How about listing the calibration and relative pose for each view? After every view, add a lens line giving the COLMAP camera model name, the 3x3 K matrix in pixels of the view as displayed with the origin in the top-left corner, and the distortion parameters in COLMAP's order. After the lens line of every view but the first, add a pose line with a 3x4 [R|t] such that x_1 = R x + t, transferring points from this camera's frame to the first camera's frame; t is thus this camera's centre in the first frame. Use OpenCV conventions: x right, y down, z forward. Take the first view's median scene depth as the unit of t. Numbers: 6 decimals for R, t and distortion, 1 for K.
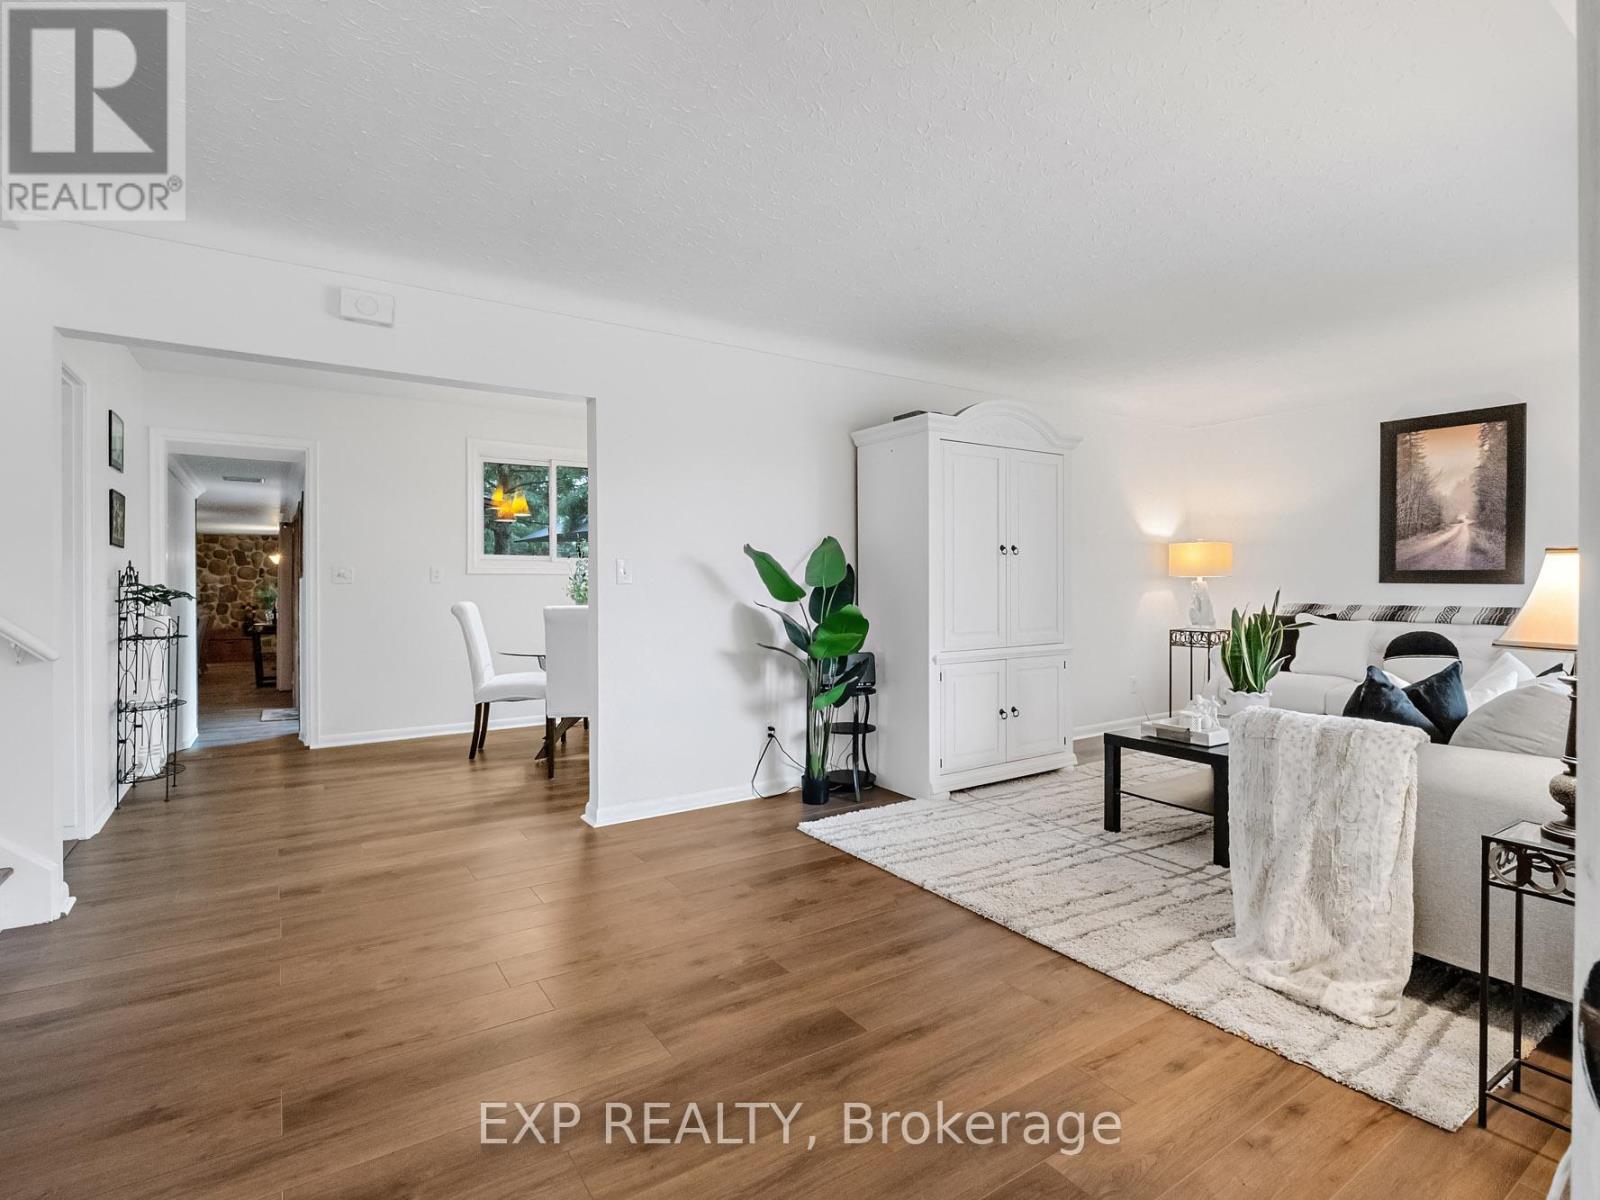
lens RADIAL K [[789.2, 0, 795.9], [0, 789.2, 579.4], [0, 0, 1]] dist [-0.013487, -0.000168]
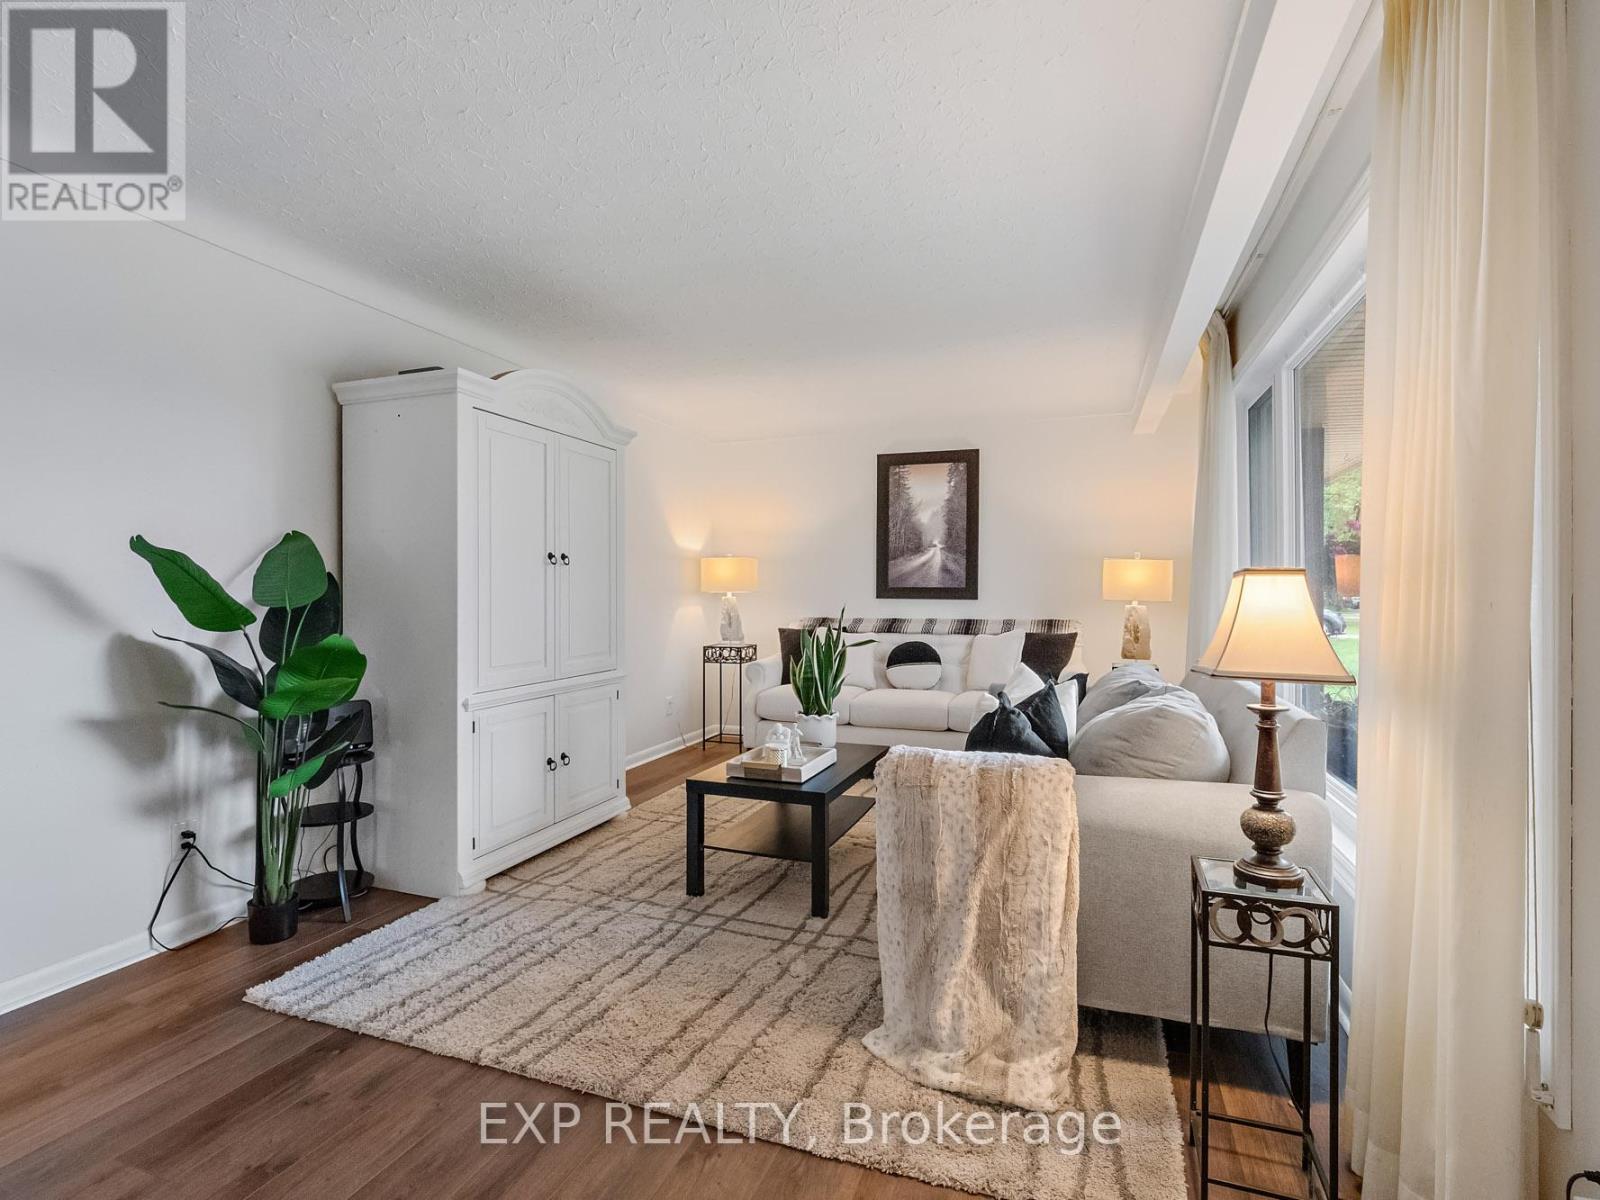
lens RADIAL K [[784.2, 0, 794.6], [0, 784.2, 594.0], [0, 0, 1]] dist [-0.015873, -0.000497]
pose [[0.806082, 0.002035, 0.591800, -0.008735], [-0.003415, 0.999993, 0.001212, -0.003923], [-0.591793, -0.002997, 0.806084, 0.249297]]
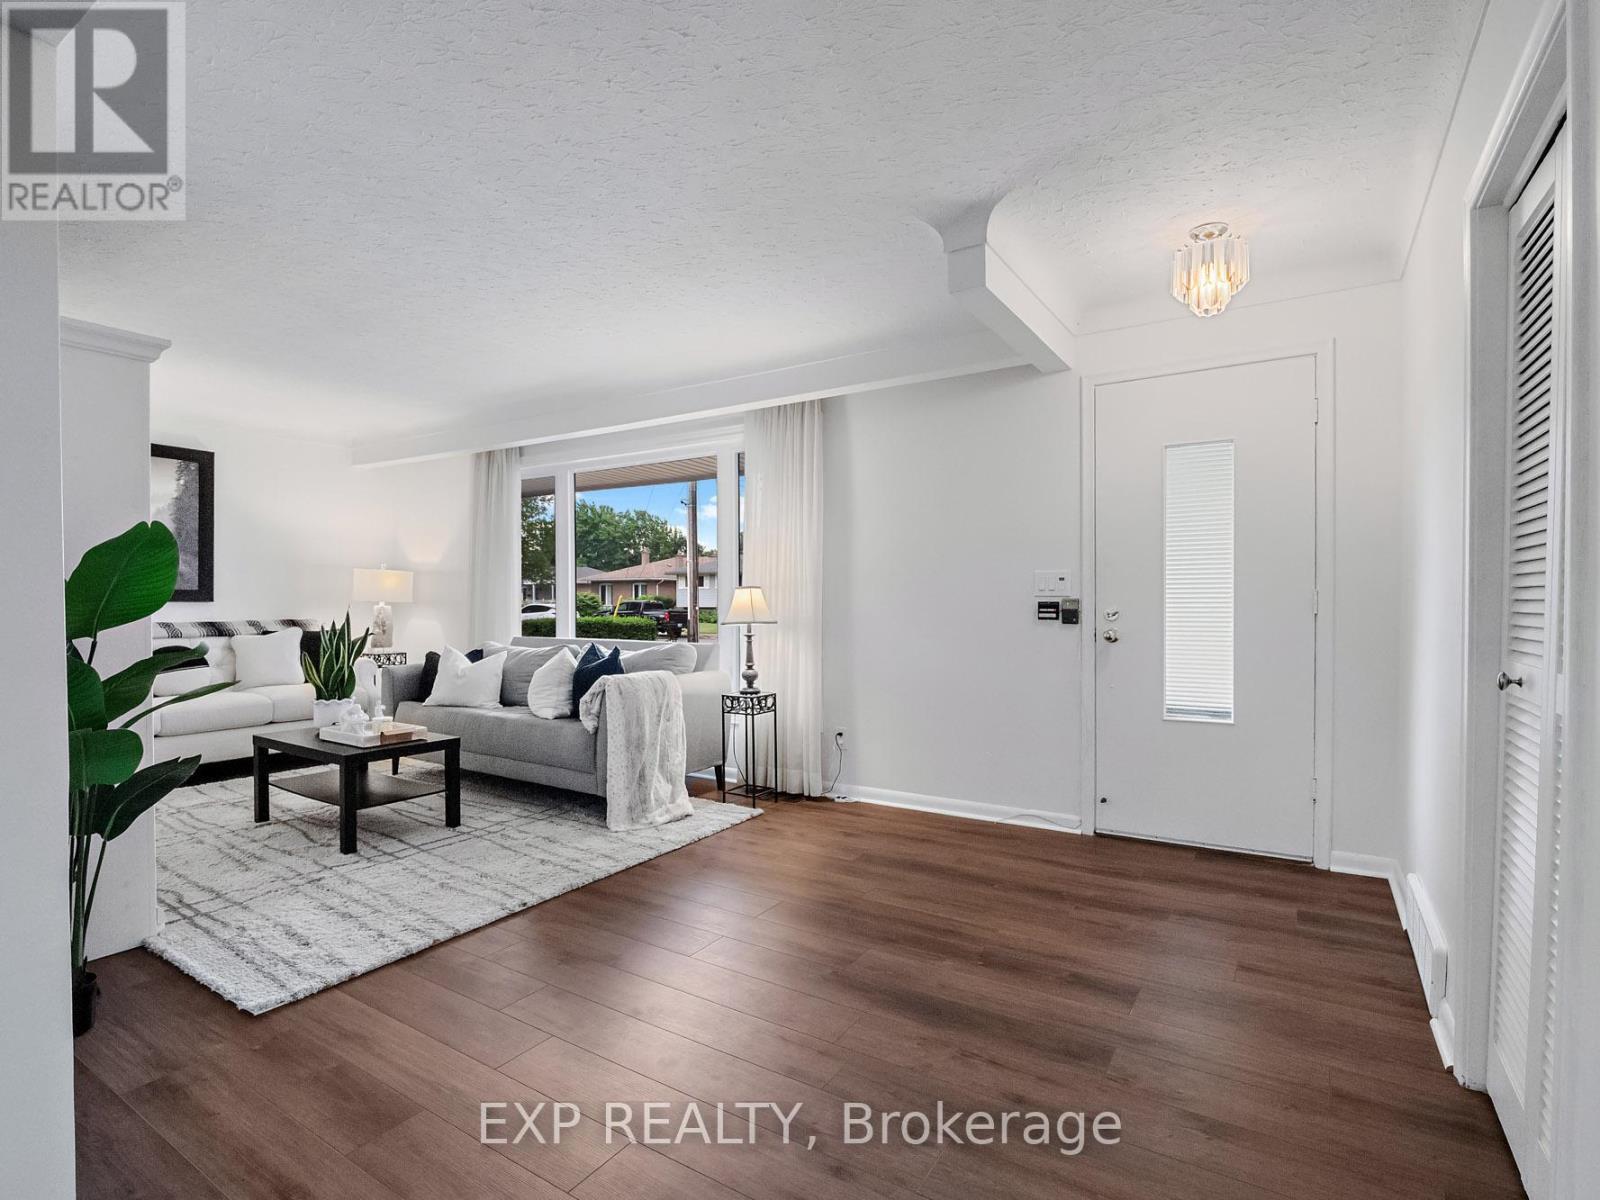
lens RADIAL K [[789.2, 0, 795.9], [0, 789.2, 579.4], [0, 0, 1]] dist [-0.013487, -0.000168]
pose [[-0.403589, 0.024922, 0.914601, -0.689816], [-0.000526, 0.999622, -0.027471, 0.005399], [-0.914940, -0.011568, -0.403423, 0.848182]]
